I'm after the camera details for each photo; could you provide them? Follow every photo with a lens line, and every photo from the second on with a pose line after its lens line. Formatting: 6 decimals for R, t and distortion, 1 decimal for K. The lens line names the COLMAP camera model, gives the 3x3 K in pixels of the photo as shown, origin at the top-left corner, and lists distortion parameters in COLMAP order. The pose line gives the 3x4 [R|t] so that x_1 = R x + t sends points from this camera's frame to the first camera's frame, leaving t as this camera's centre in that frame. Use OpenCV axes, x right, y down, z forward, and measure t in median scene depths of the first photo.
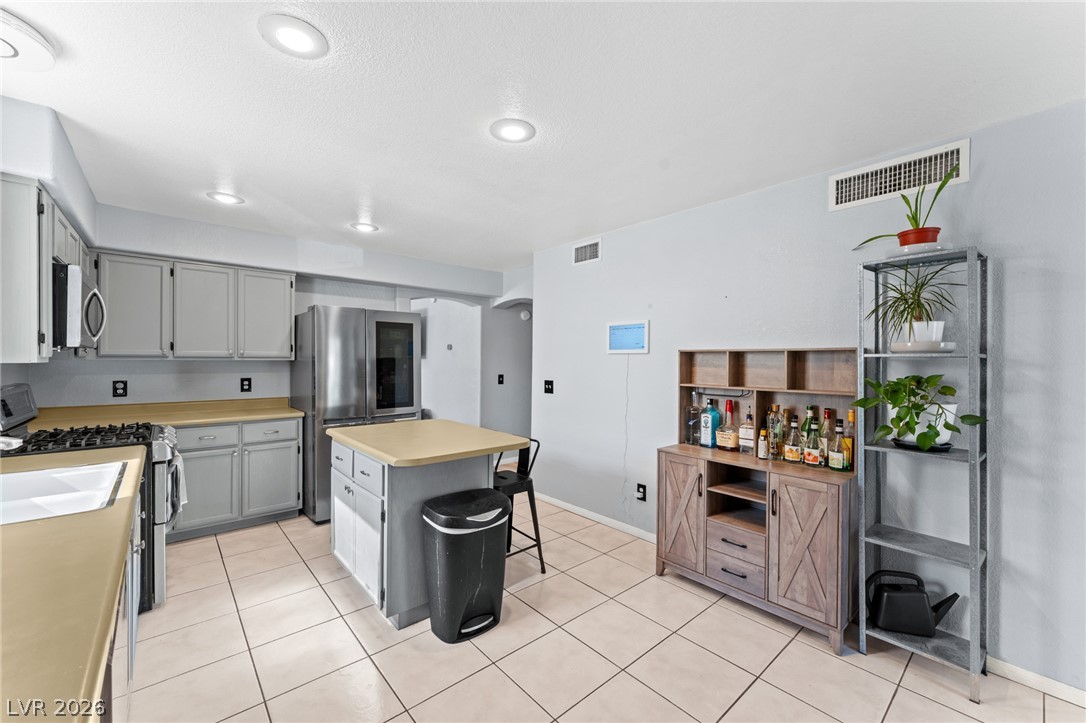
lens RADIAL K [[429.8, 0, 542.4], [0, 429.8, 365.3], [0, 0, 1]] dist [0.000669, -0.000087]
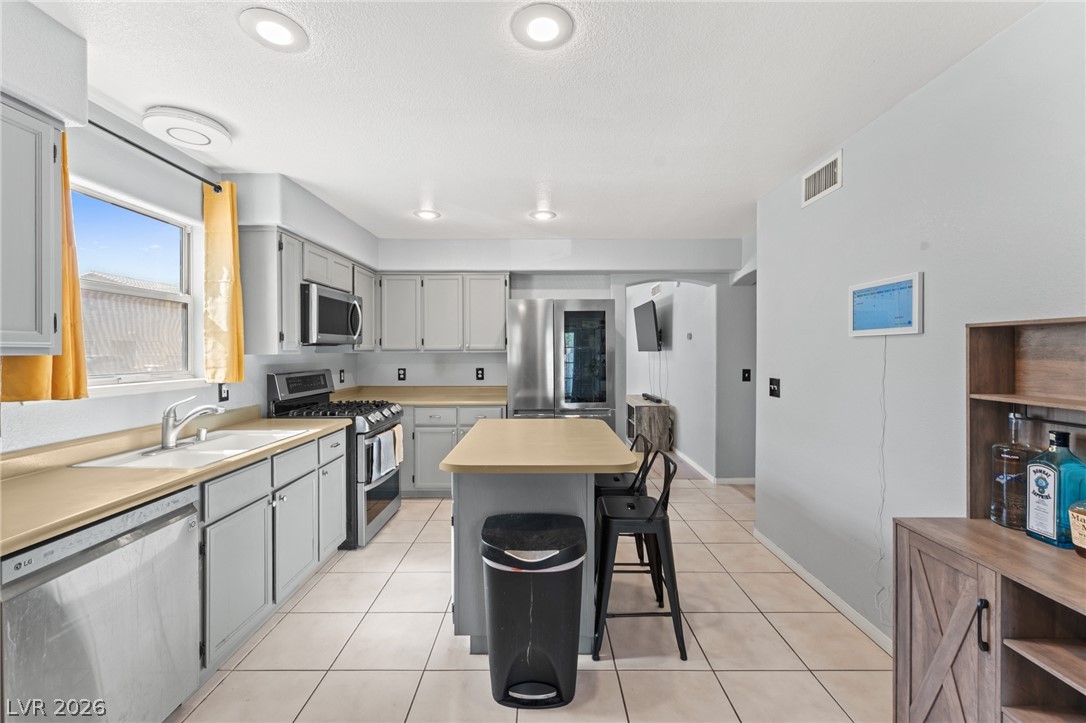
lens RADIAL K [[431.3, 0, 544.3], [0, 431.3, 355.6], [0, 0, 1]] dist [0.001259, -0.000474]
pose [[0.755668, -0.002550, -0.654950, 0.274845], [-0.001156, 0.999986, -0.005227, 0.002989], [0.654954, 0.004707, 0.755654, 0.317954]]
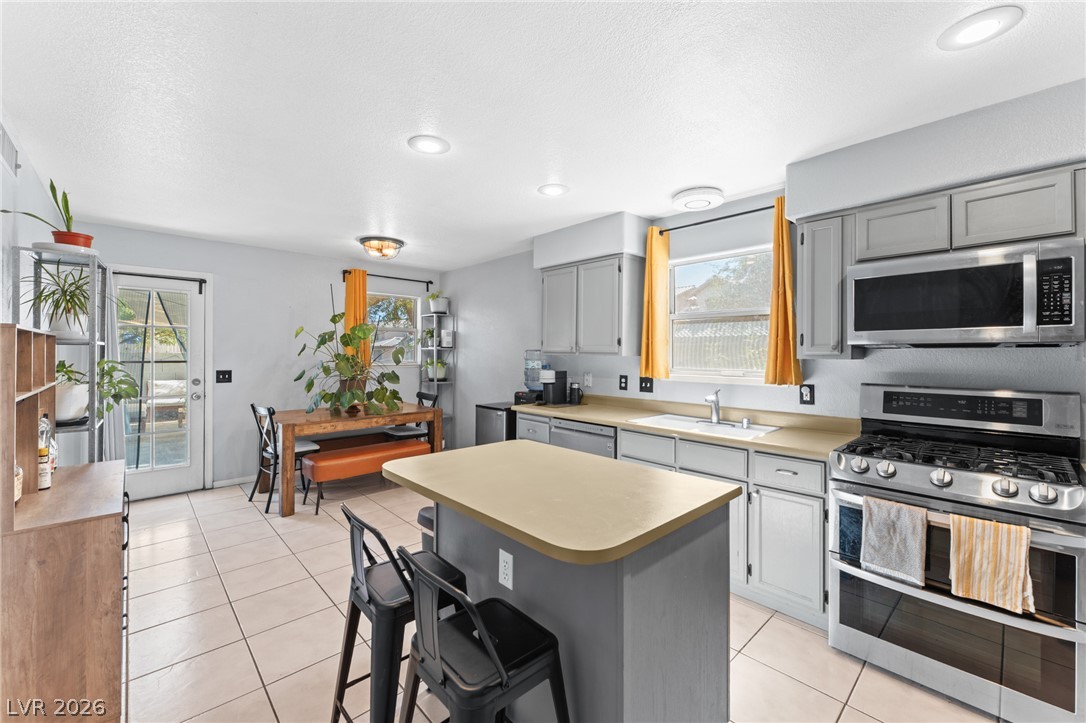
lens RADIAL K [[438.2, 0, 542.2], [0, 438.2, 355.5], [0, 0, 1]] dist [0.000129, 0.000001]
pose [[-0.999451, -0.014556, -0.029773, -0.232239], [-0.015045, 0.999754, 0.016268, -0.016460], [0.029529, 0.016707, -0.999424, 1.472151]]
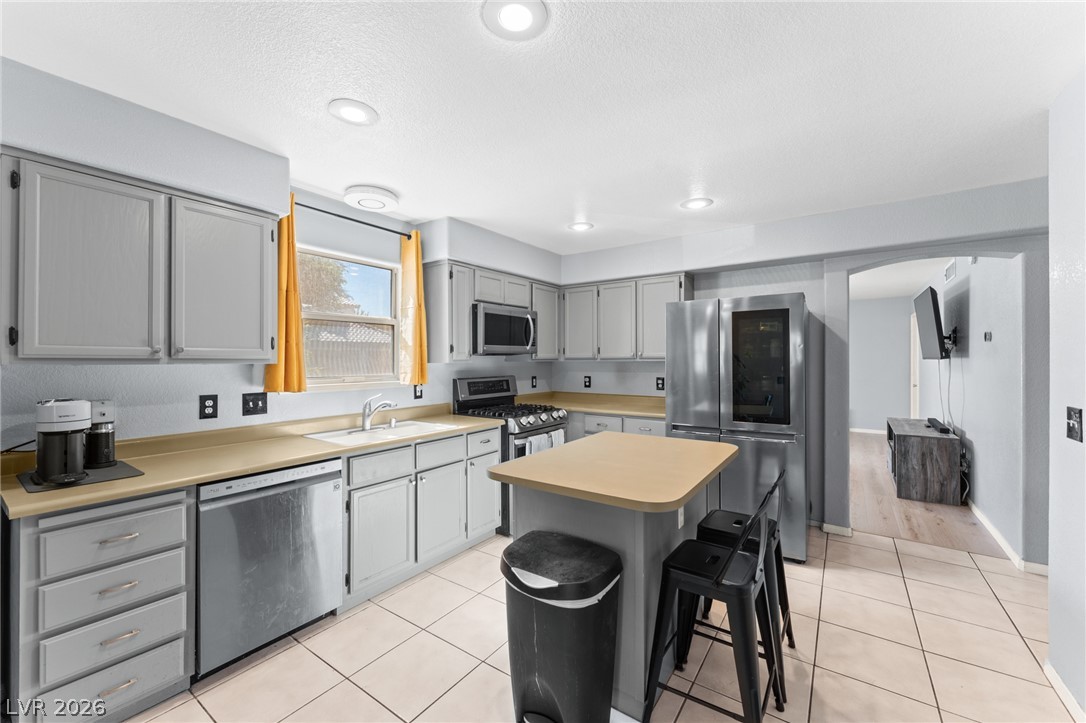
lens RADIAL K [[430.2, 0, 547.5], [0, 430.2, 361.2], [0, 0, 1]] dist [0.001408, 0.000014]
pose [[0.248887, -0.005227, -0.968518, 0.402925], [-0.007639, 0.999944, -0.007359, -0.002142], [0.968502, 0.009230, 0.248833, 0.609449]]
